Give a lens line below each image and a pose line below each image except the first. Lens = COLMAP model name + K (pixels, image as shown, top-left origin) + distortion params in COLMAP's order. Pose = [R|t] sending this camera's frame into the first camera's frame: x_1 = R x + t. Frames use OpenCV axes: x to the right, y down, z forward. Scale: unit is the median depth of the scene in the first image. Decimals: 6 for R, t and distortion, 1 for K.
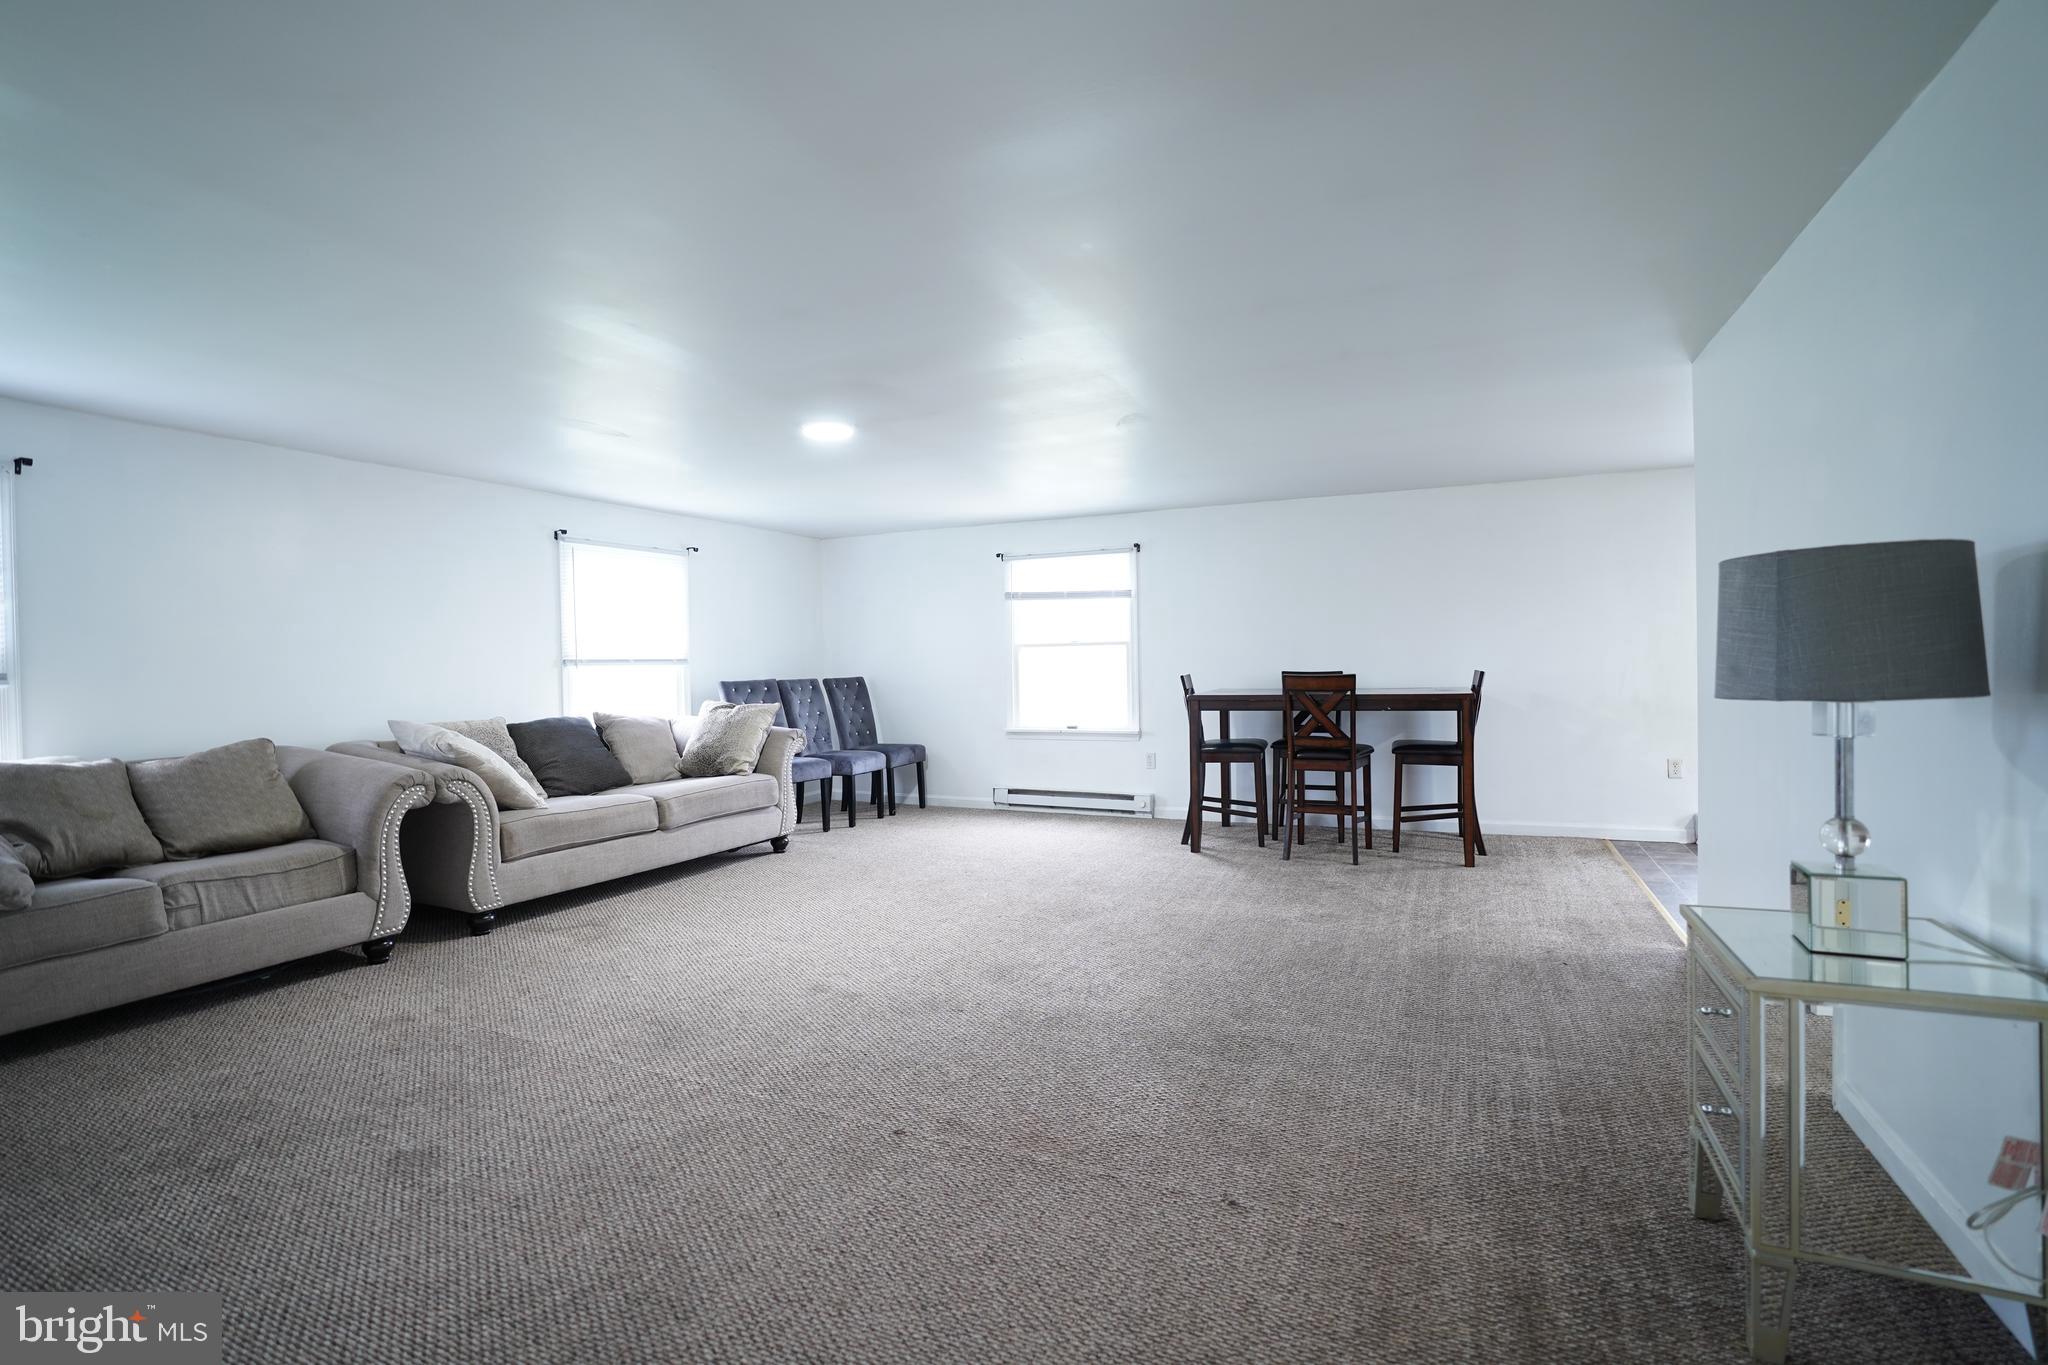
lens RADIAL K [[940.9, 0, 1018.5], [0, 940.9, 678.5], [0, 0, 1]] dist [-0.072674, 0.029151]
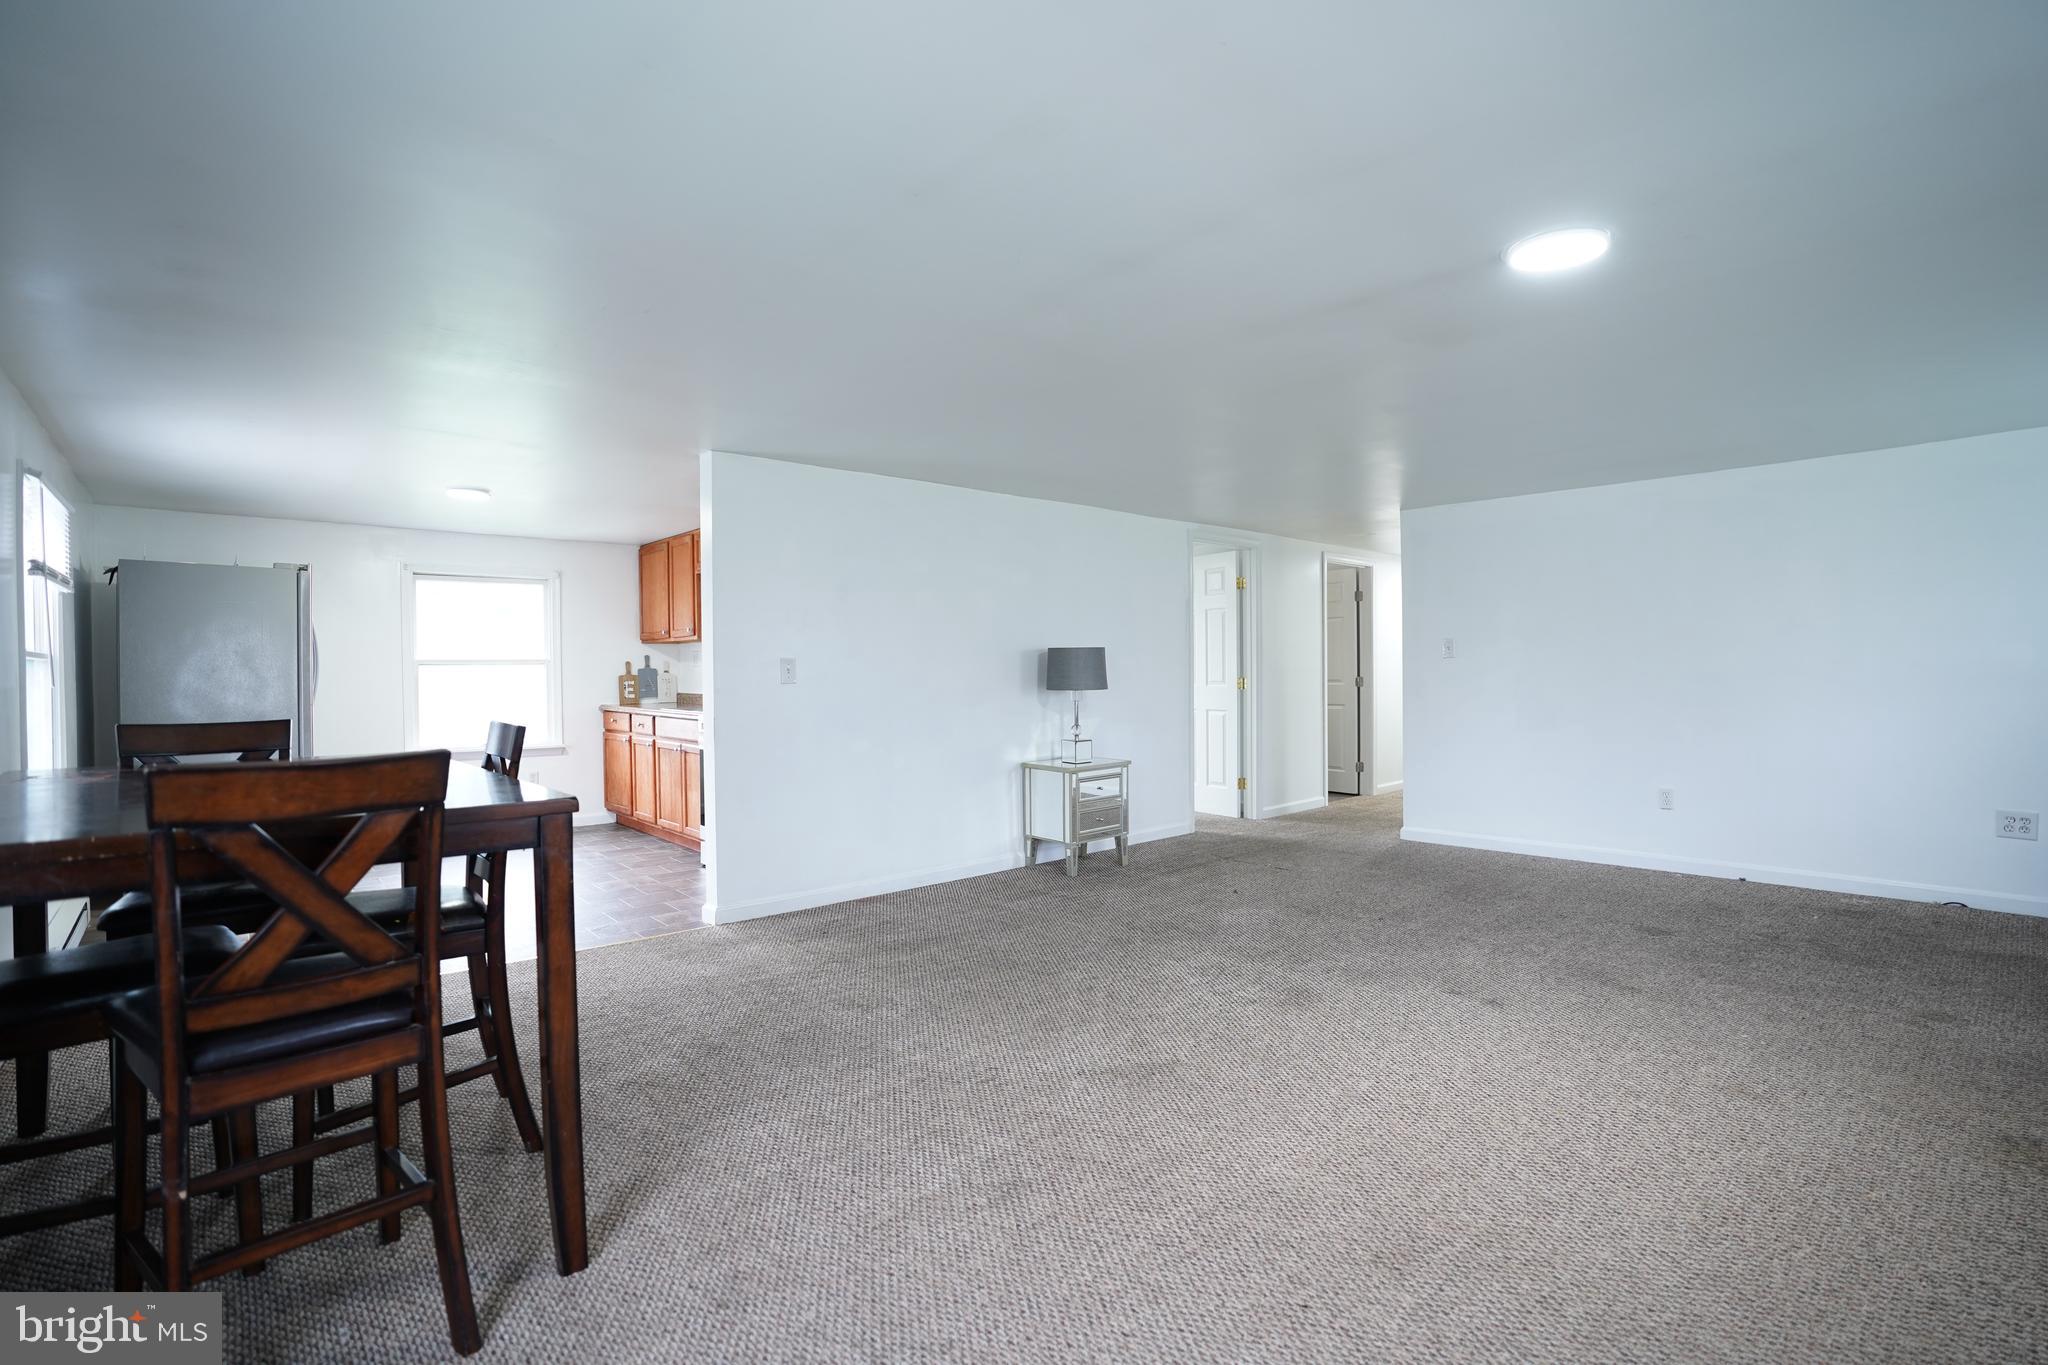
lens RADIAL K [[940.9, 0, 1018.5], [0, 940.9, 678.5], [0, 0, 1]] dist [-0.072674, 0.029151]
pose [[-0.915052, 0.026714, 0.402450, -0.129354], [0.034989, 0.999300, 0.013222, -0.031011], [-0.401815, 0.026180, -0.915346, 1.730715]]
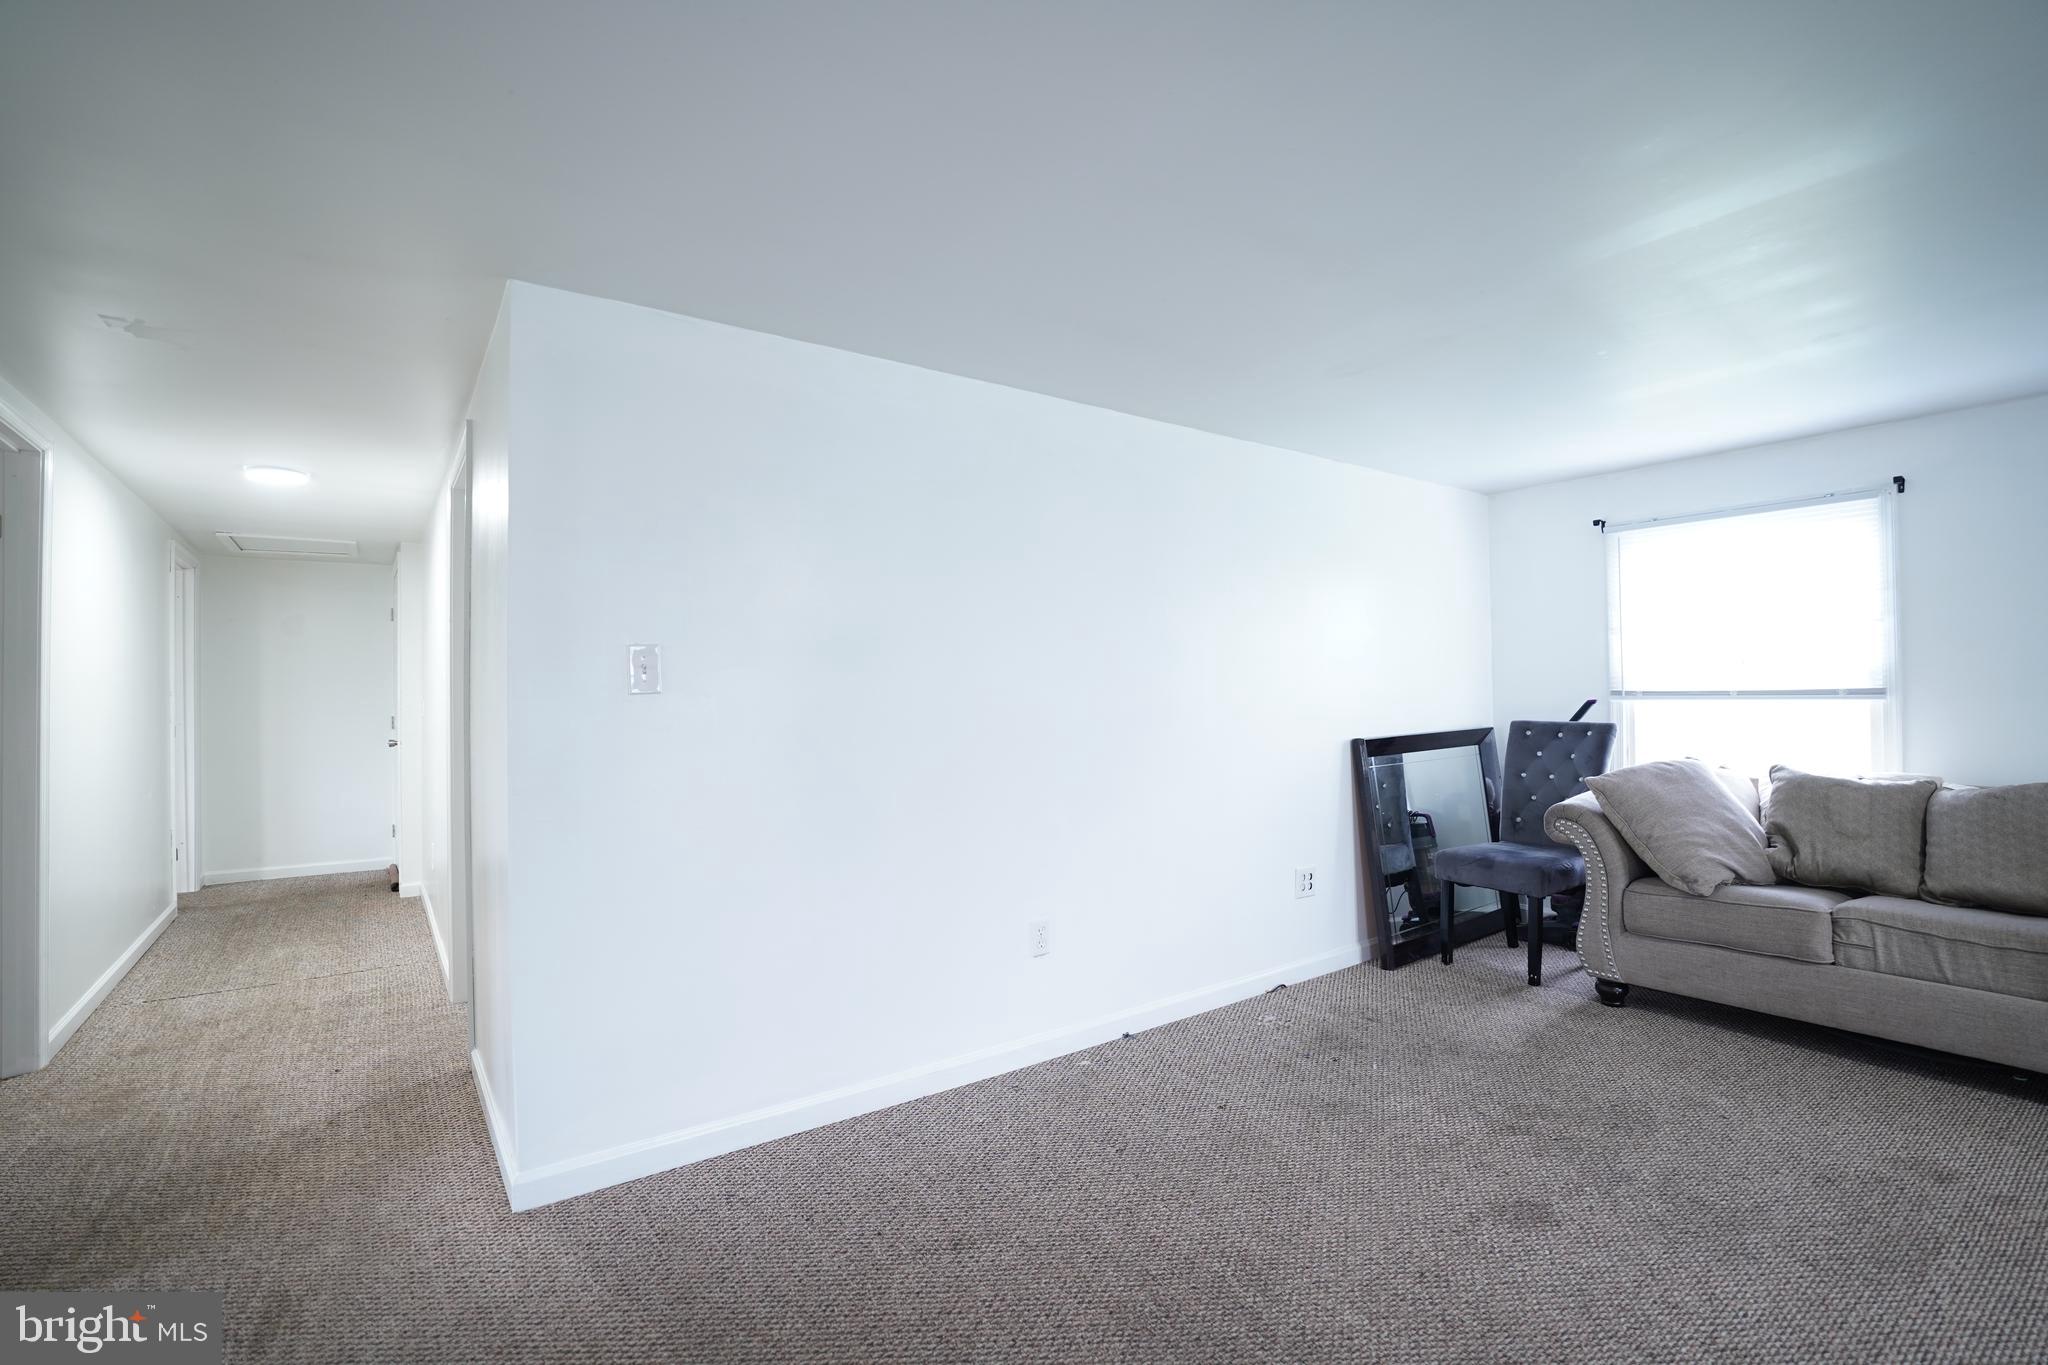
lens RADIAL K [[940.9, 0, 1018.5], [0, 940.9, 678.5], [0, 0, 1]] dist [-0.072674, 0.029151]
pose [[-0.492514, 0.009112, -0.870257, 0.236380], [0.011352, 0.999927, 0.004045, -0.027665], [0.870231, -0.007887, -0.492581, 0.538960]]
